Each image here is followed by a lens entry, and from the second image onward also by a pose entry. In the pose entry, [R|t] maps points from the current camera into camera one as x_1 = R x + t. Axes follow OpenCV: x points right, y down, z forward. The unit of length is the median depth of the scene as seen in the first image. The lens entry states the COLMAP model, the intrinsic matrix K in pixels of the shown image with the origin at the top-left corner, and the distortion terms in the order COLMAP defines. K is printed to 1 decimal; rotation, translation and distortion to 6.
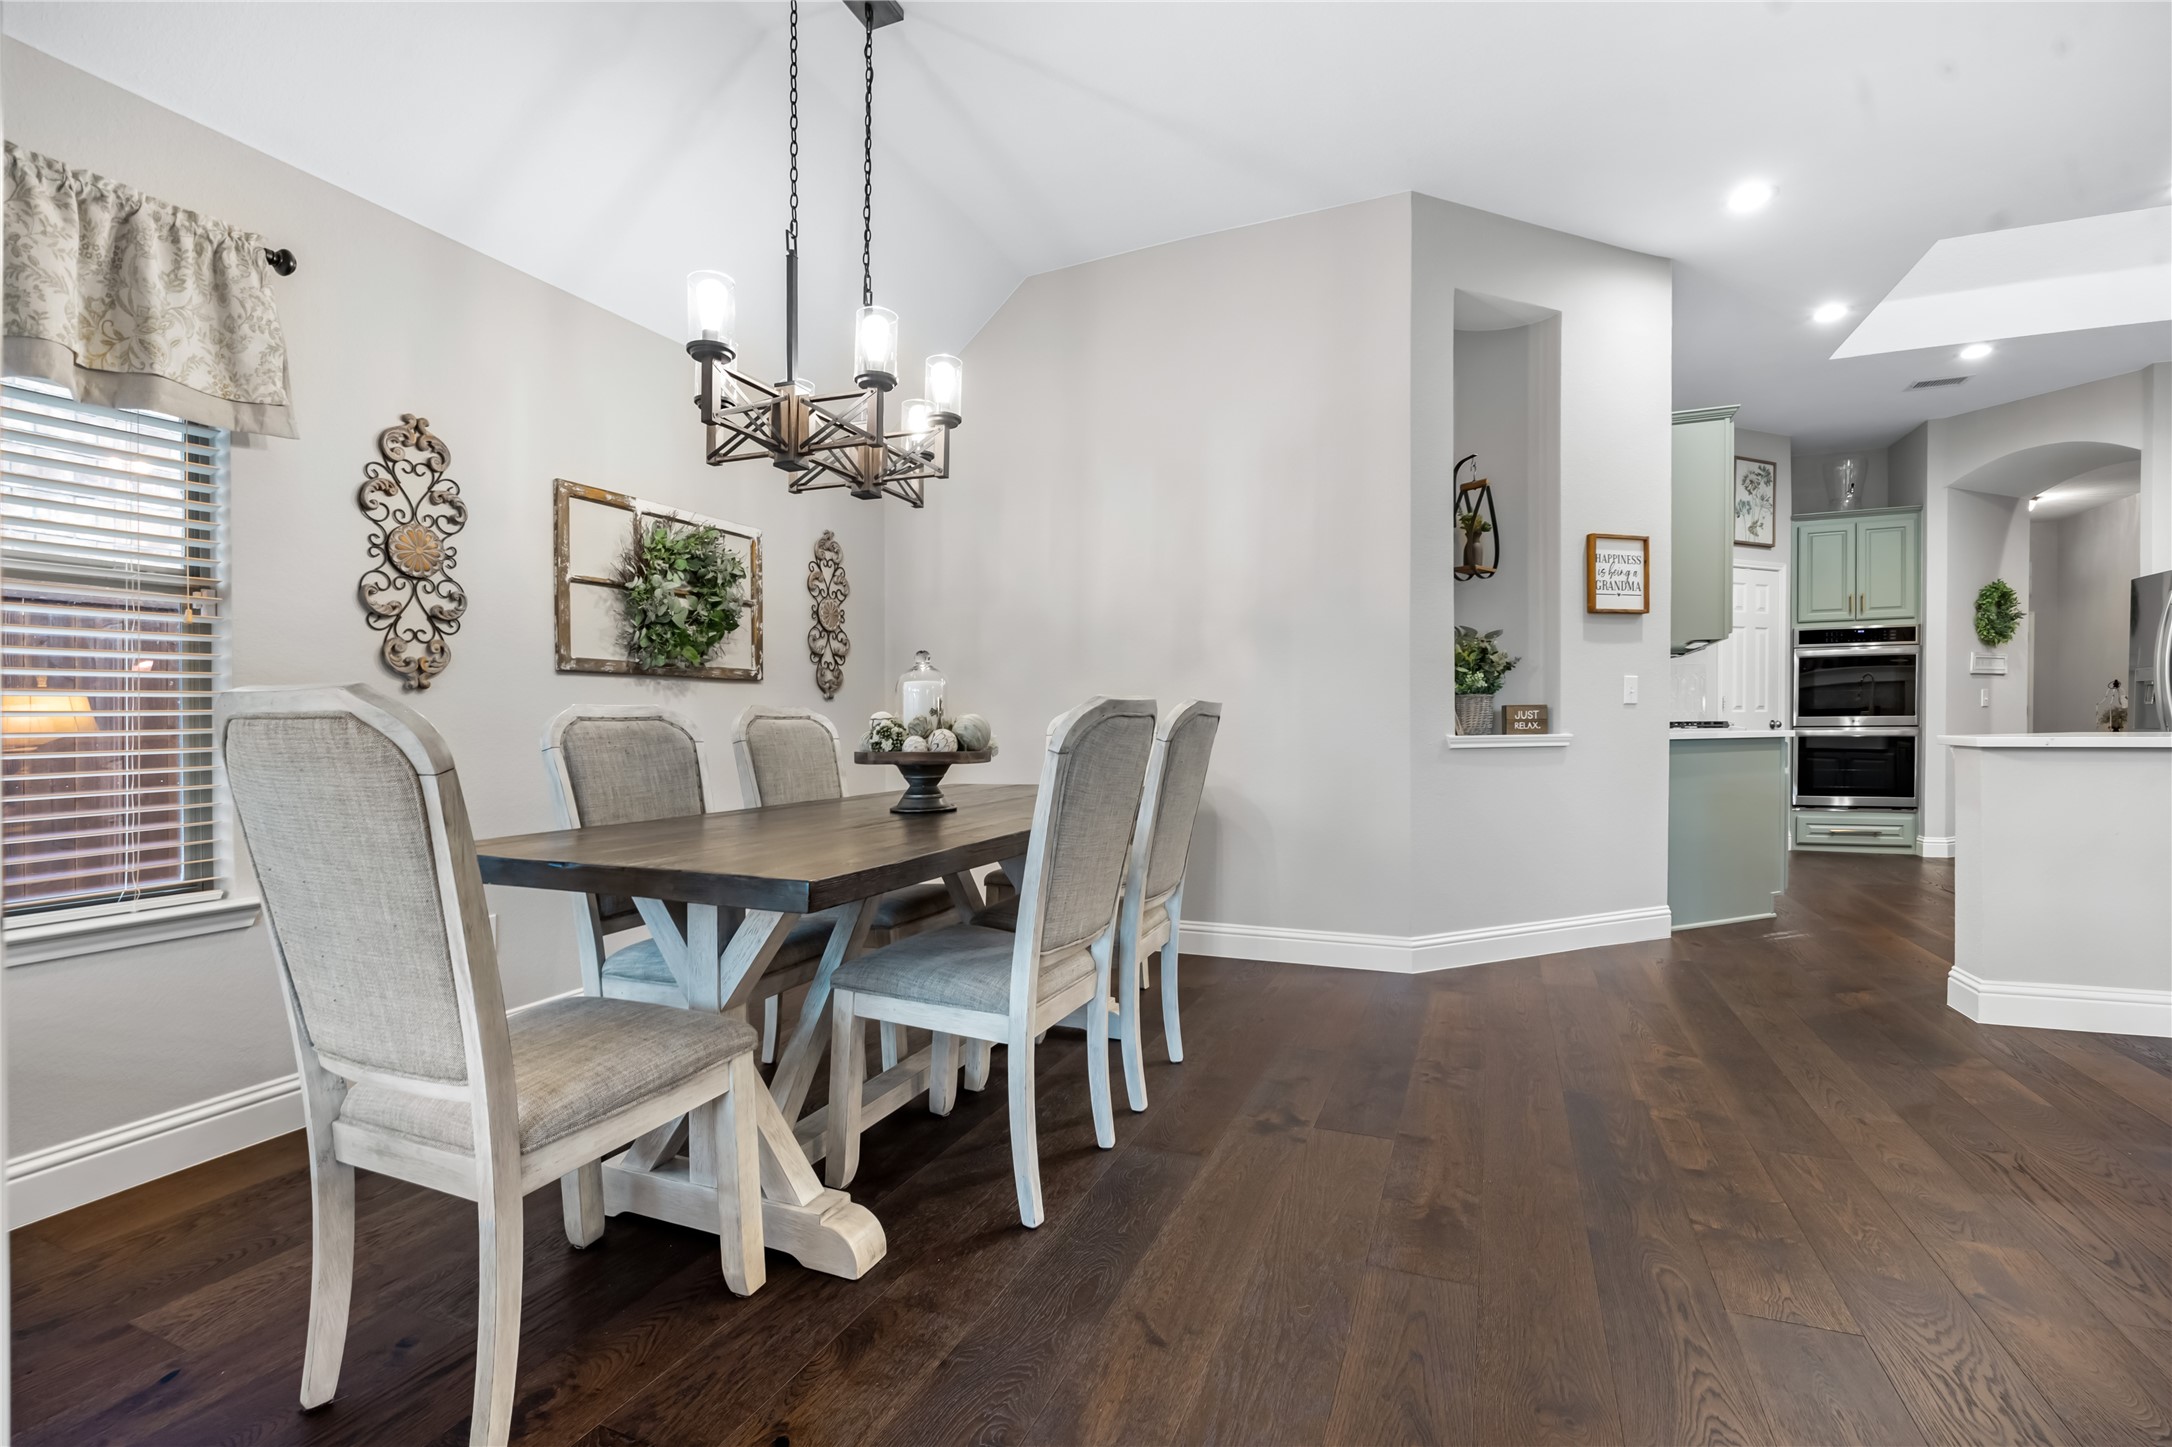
lens RADIAL K [[962.0, 0, 1086.0], [0, 962.0, 723.5], [0, 0, 1]] dist [-0.013078, 0.000298]
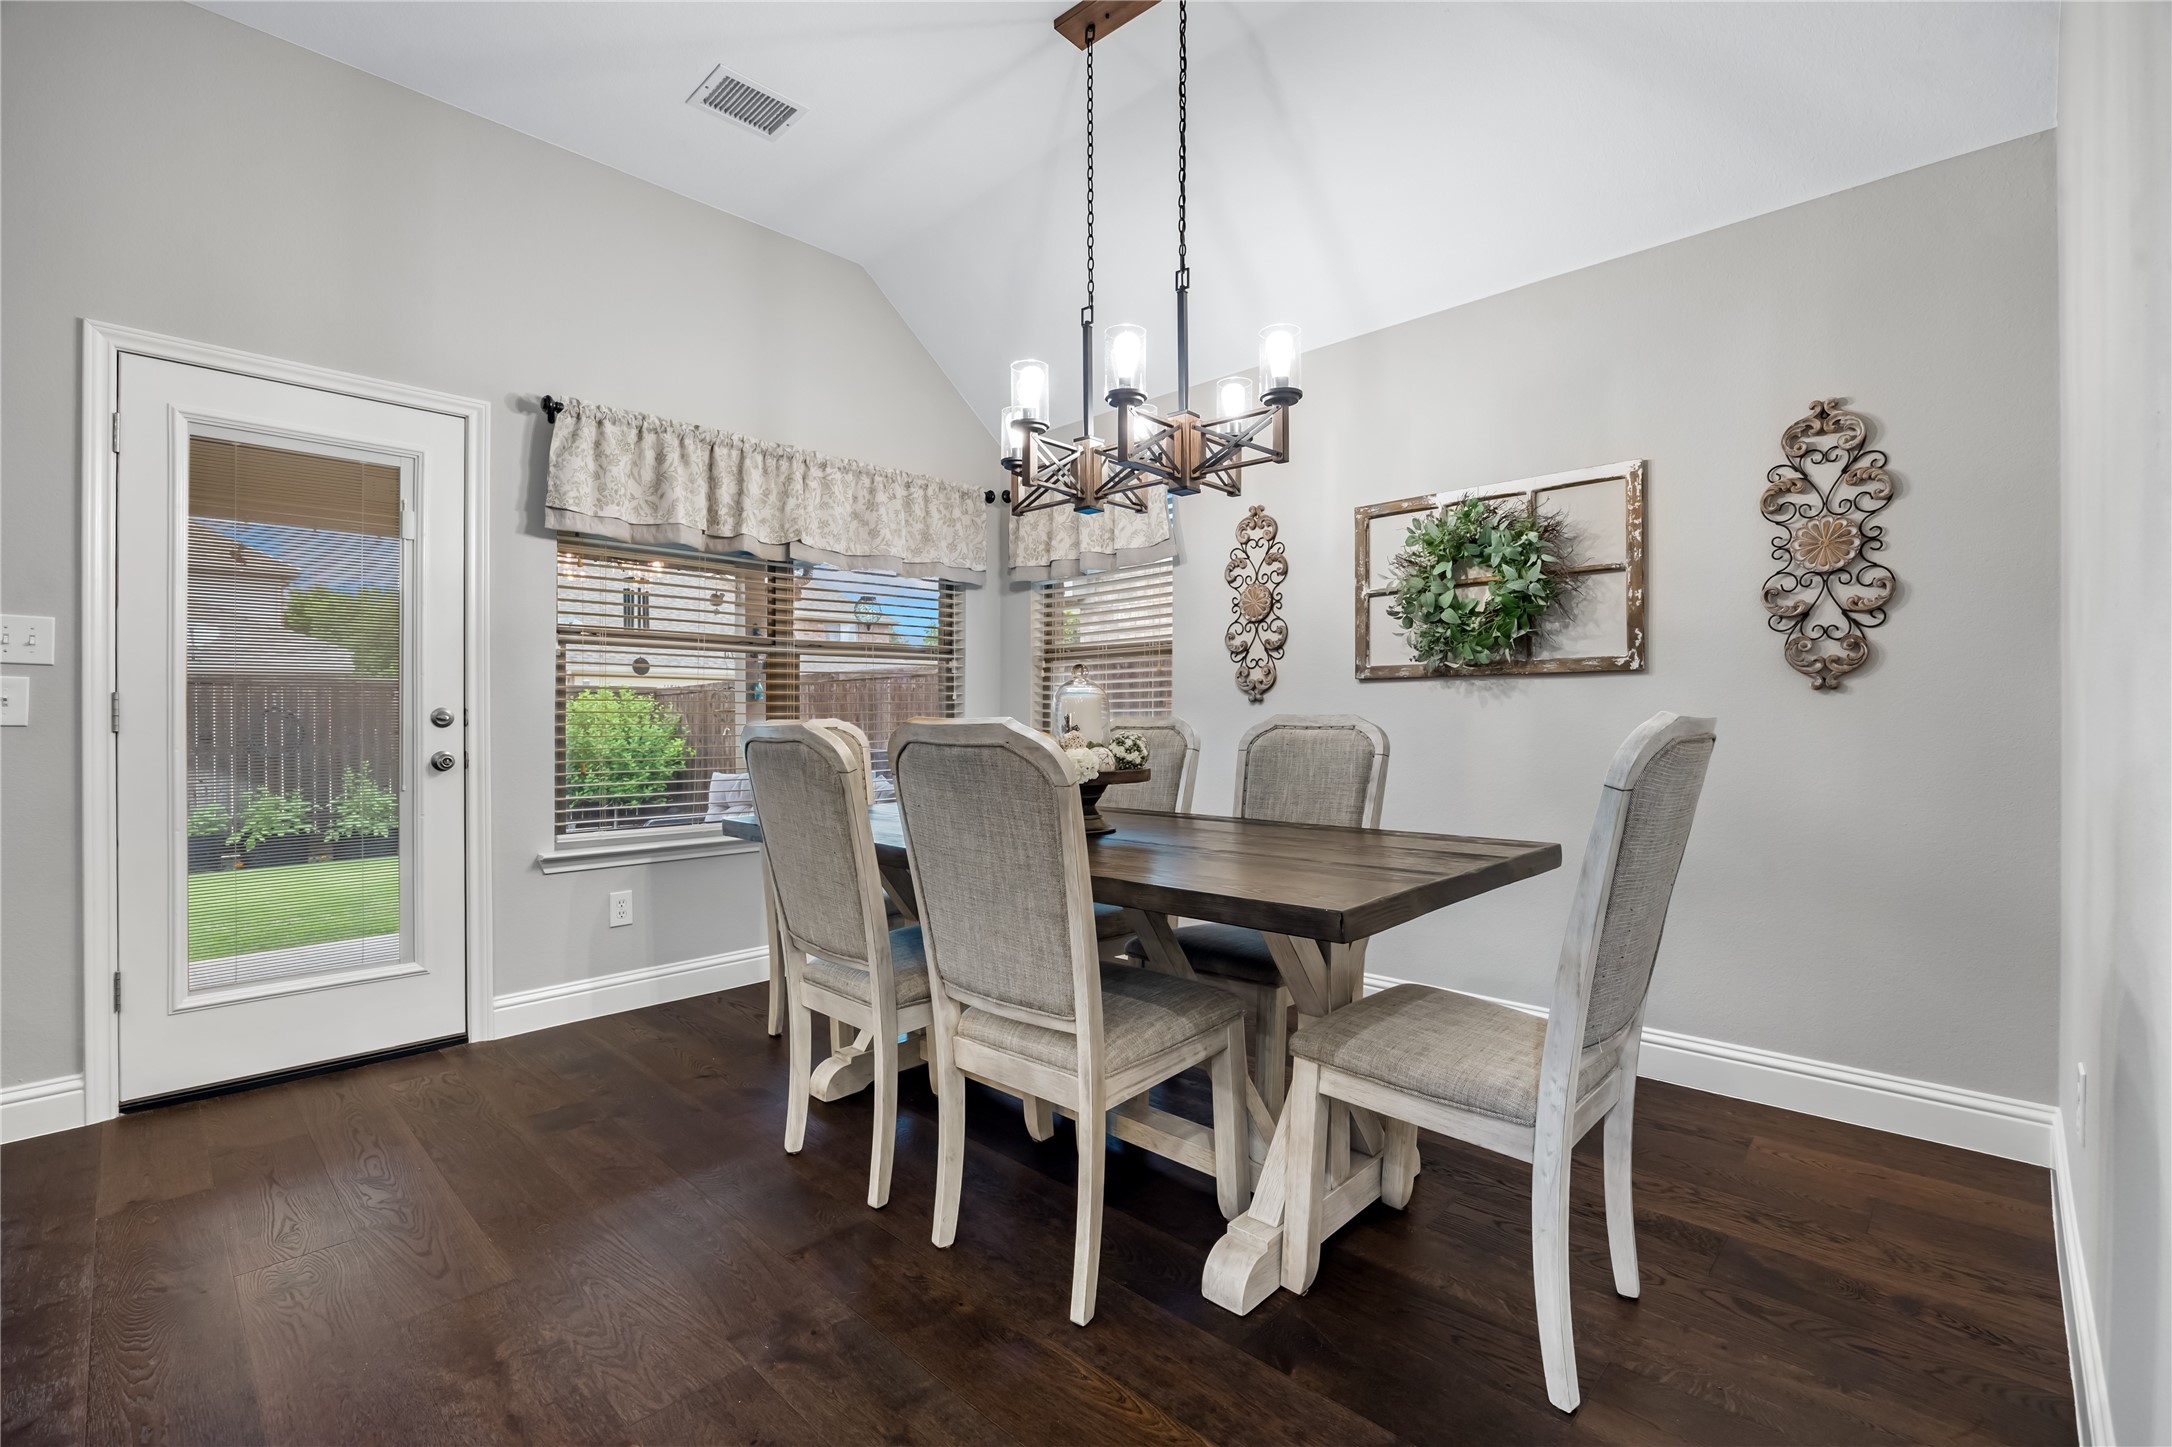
lens RADIAL K [[962.0, 0, 1086.0], [0, 962.0, 723.5], [0, 0, 1]] dist [-0.013078, 0.000298]
pose [[-0.367190, -0.002737, -0.930142, 0.469514], [-0.008898, 0.999960, 0.000570, -0.001876], [0.930104, 0.008485, -0.367199, 0.872473]]
